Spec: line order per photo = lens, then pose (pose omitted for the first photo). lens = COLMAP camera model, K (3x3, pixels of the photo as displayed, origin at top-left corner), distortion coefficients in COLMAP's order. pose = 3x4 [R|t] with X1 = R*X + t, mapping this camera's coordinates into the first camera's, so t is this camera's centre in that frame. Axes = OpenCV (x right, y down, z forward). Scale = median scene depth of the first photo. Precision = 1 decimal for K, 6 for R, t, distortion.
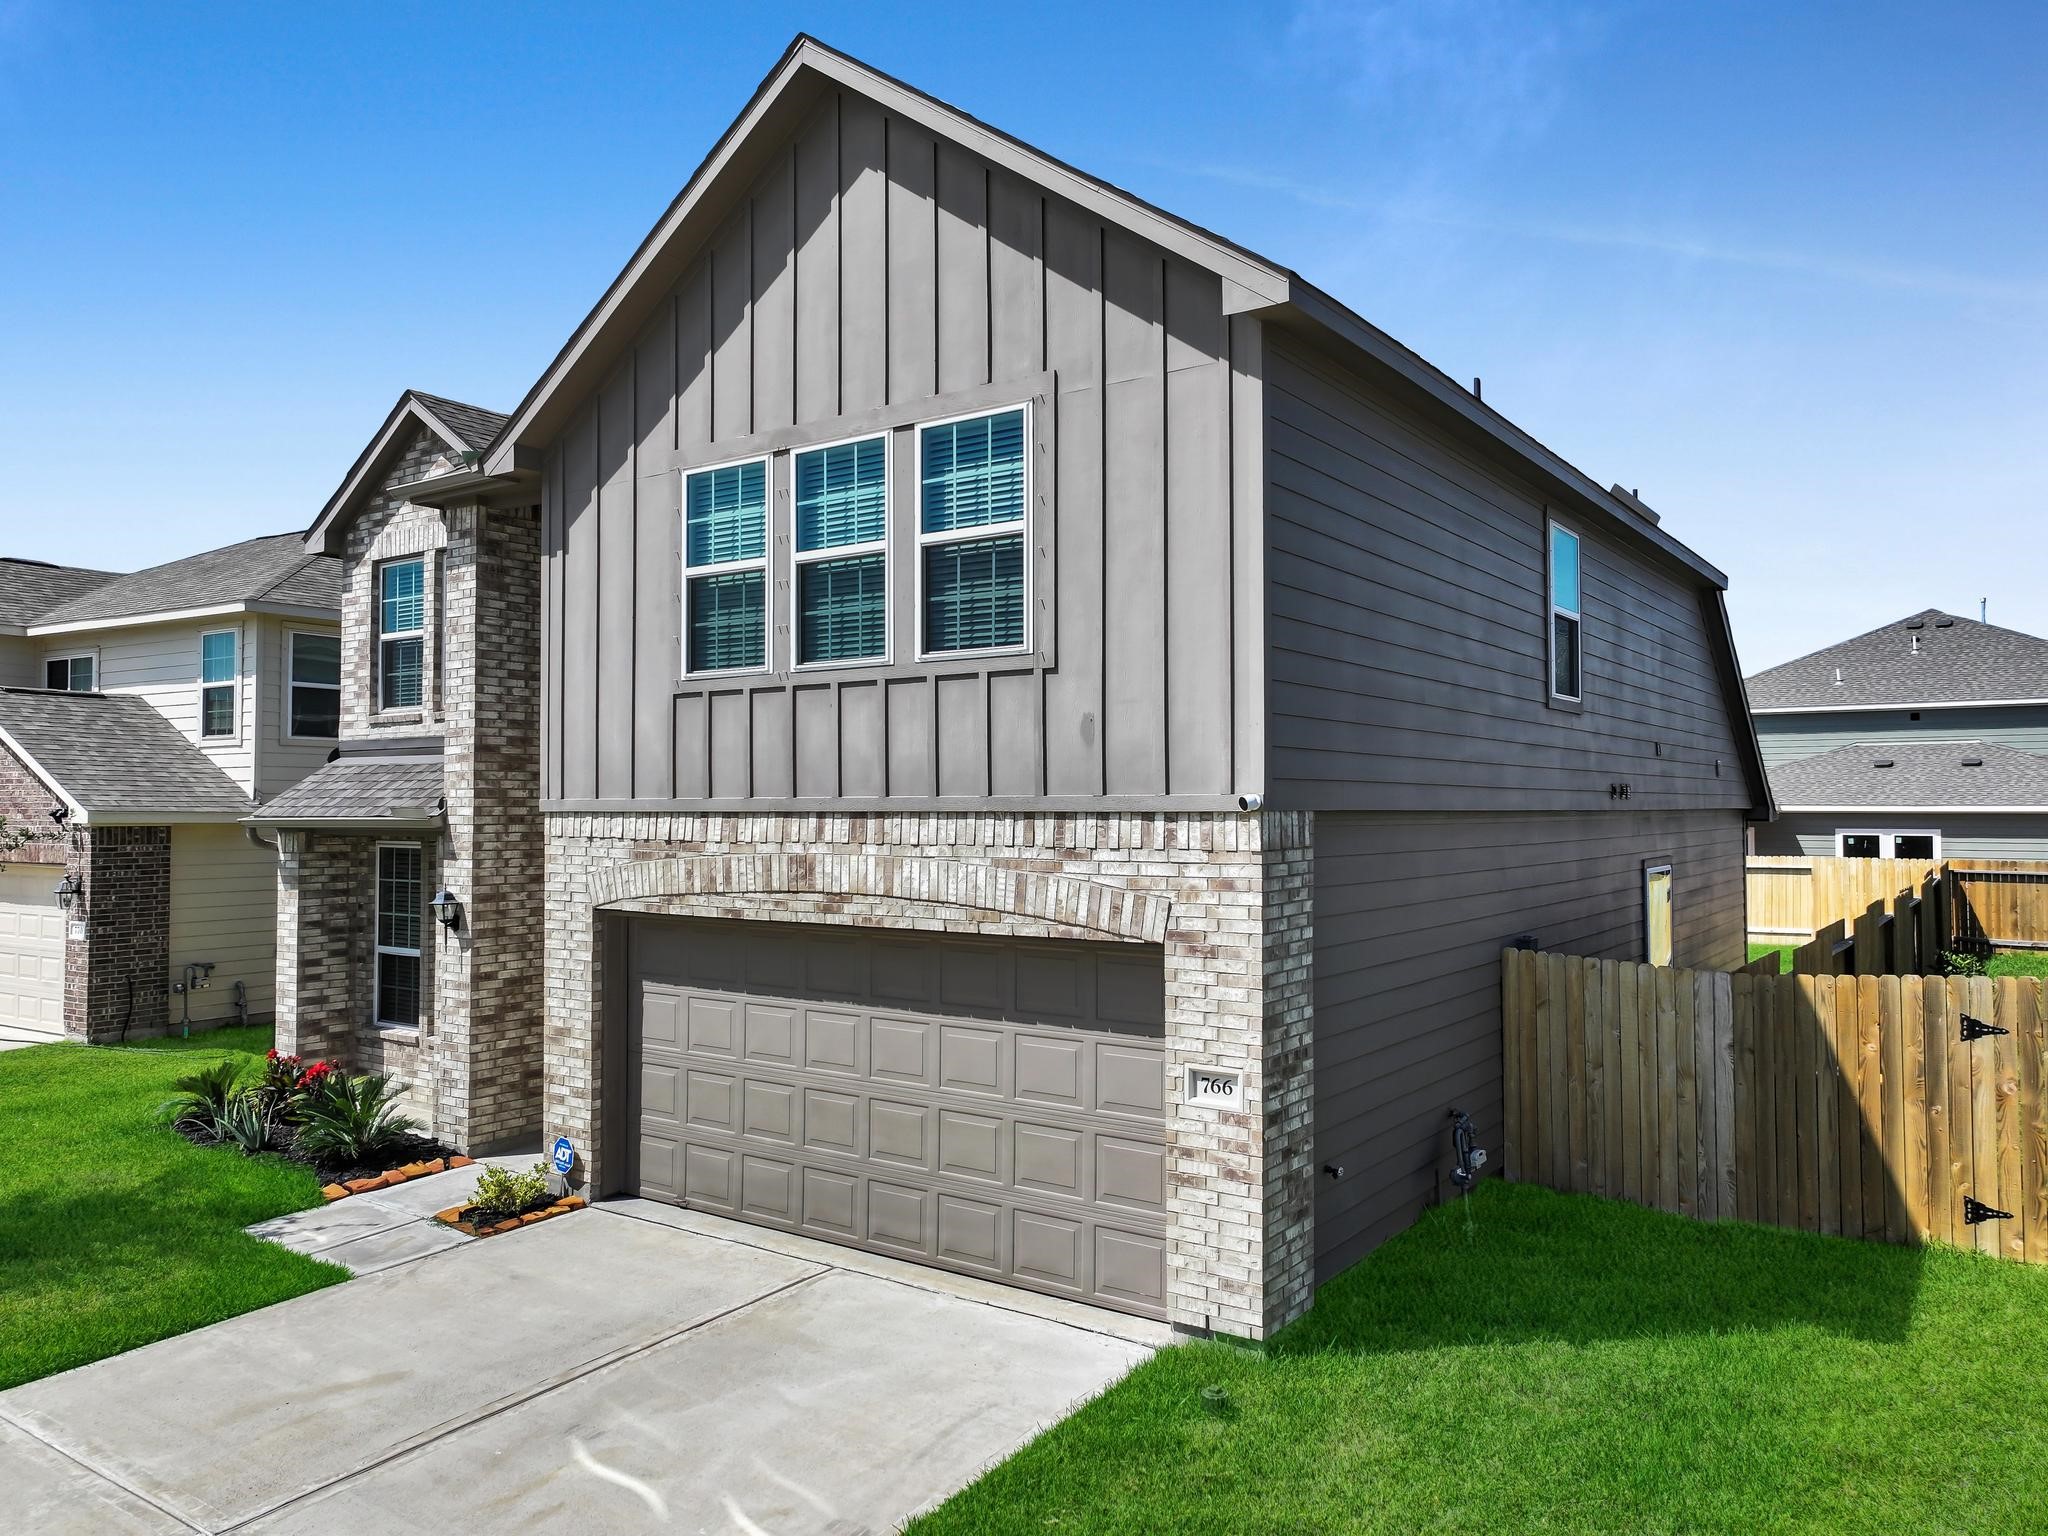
lens RADIAL K [[1437.4, 0, 1024.0], [0, 1437.4, 768.0], [0, 0, 1]] dist [0.006455, 0.005060]
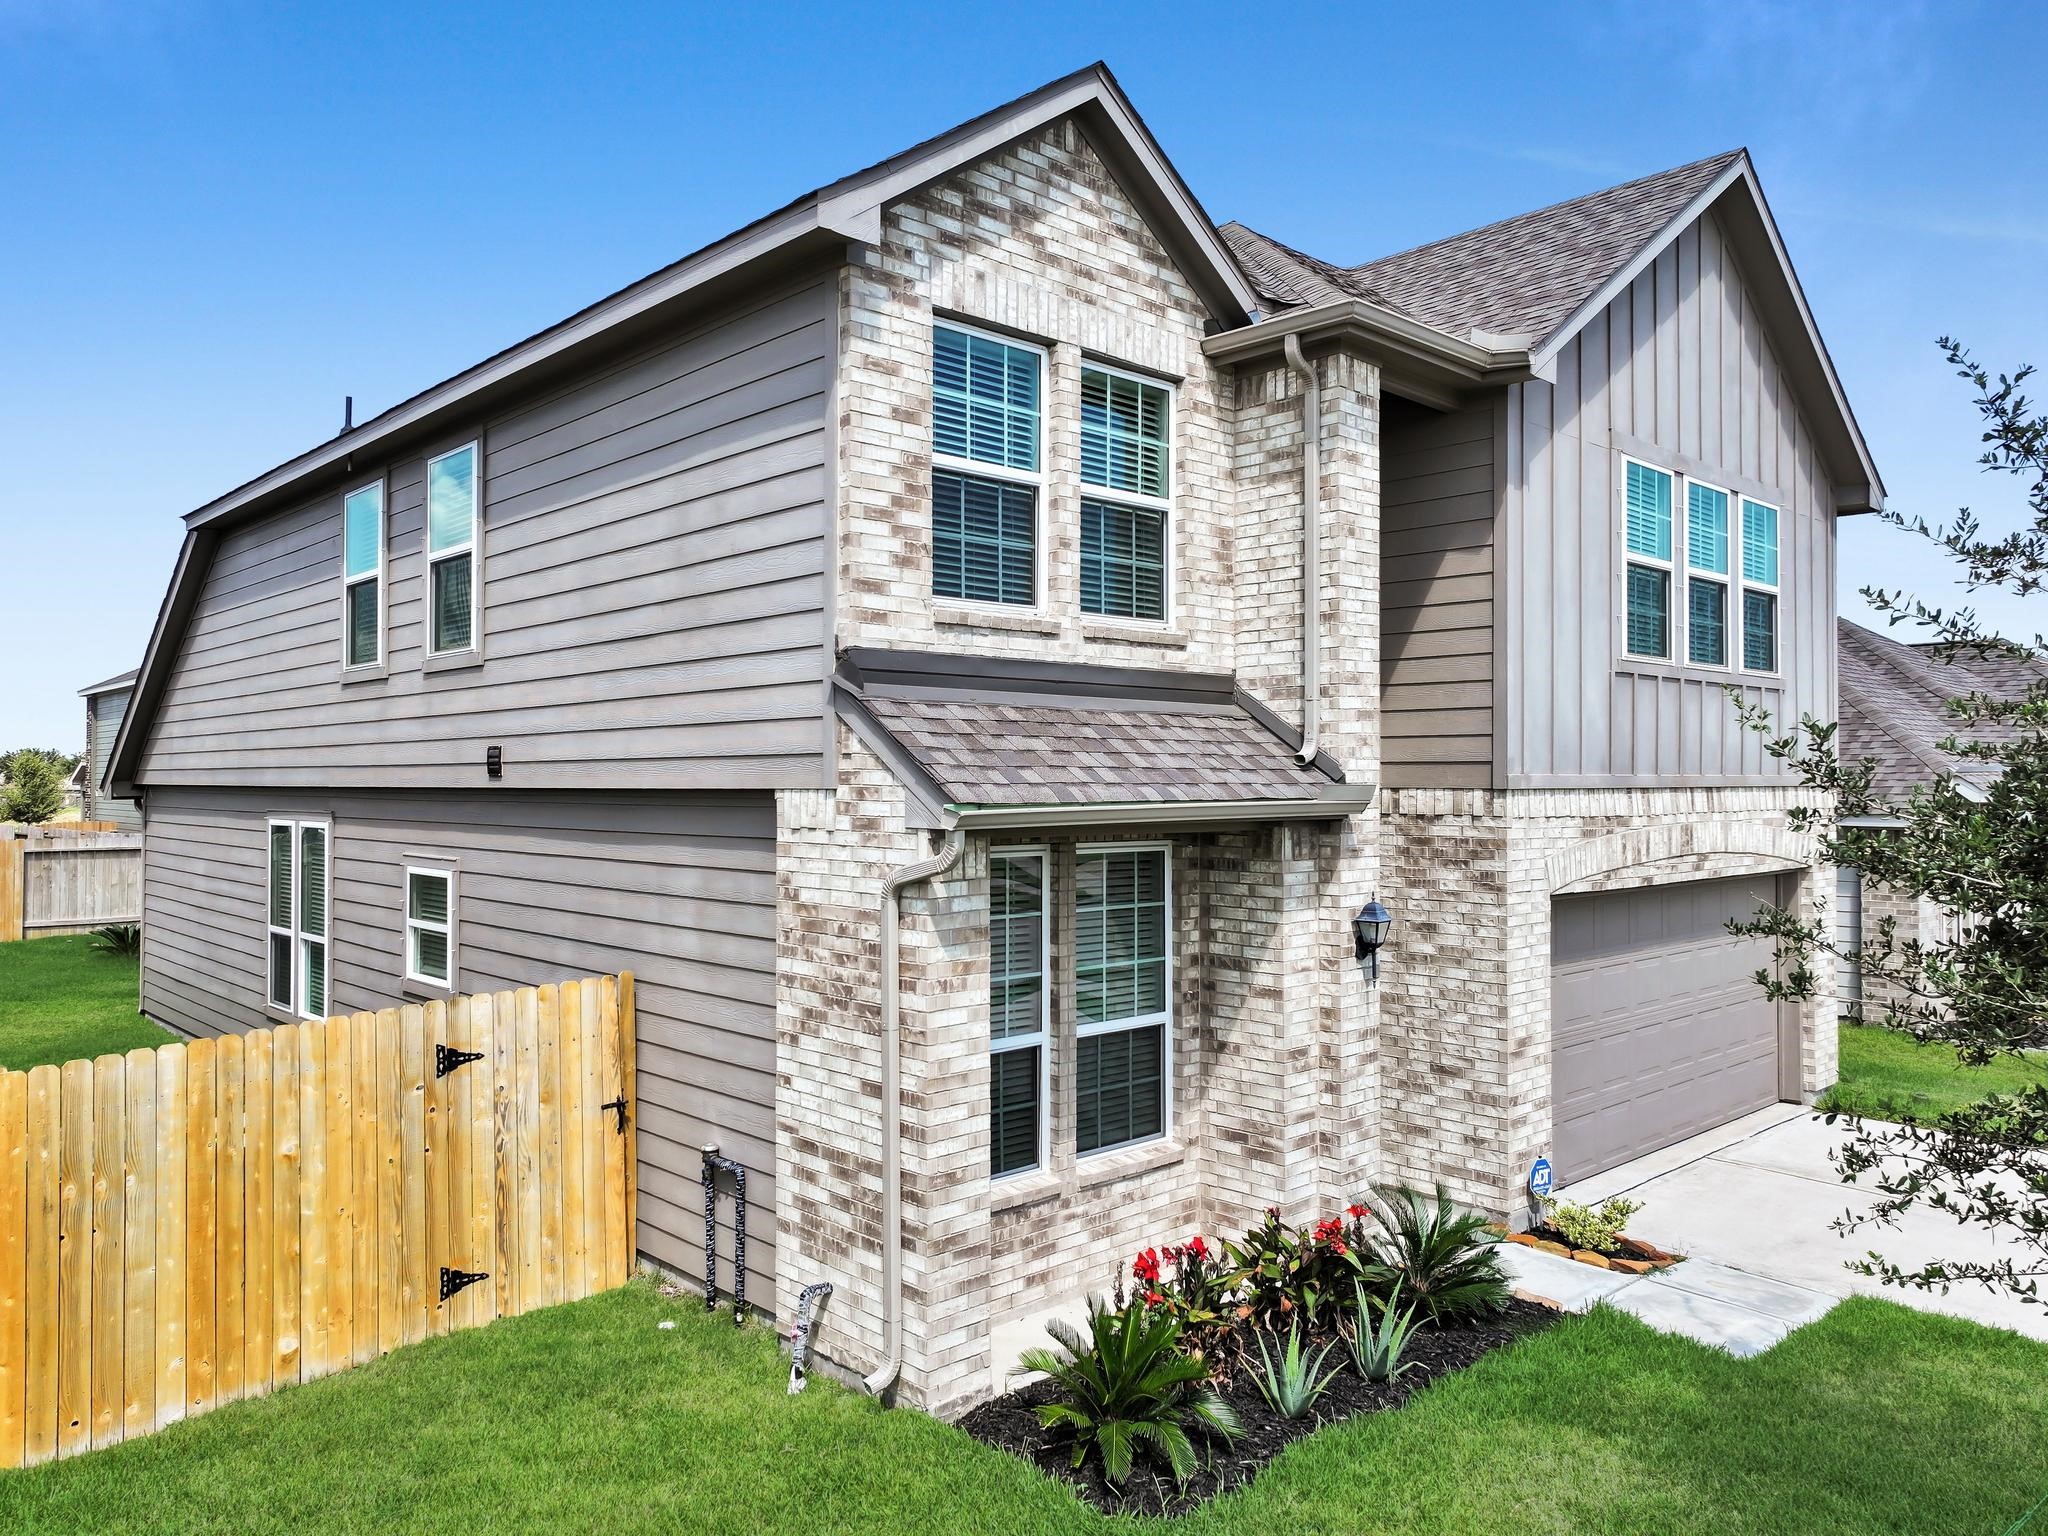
lens RADIAL K [[1437.4, 0, 1024.0], [0, 1437.4, 768.0], [0, 0, 1]] dist [0.006455, 0.005060]
pose [[0.205626, 0.009948, 0.978580, -1.260045], [-0.024929, 0.999677, -0.004924, 0.030344], [-0.978313, -0.023382, 0.205807, 1.143331]]
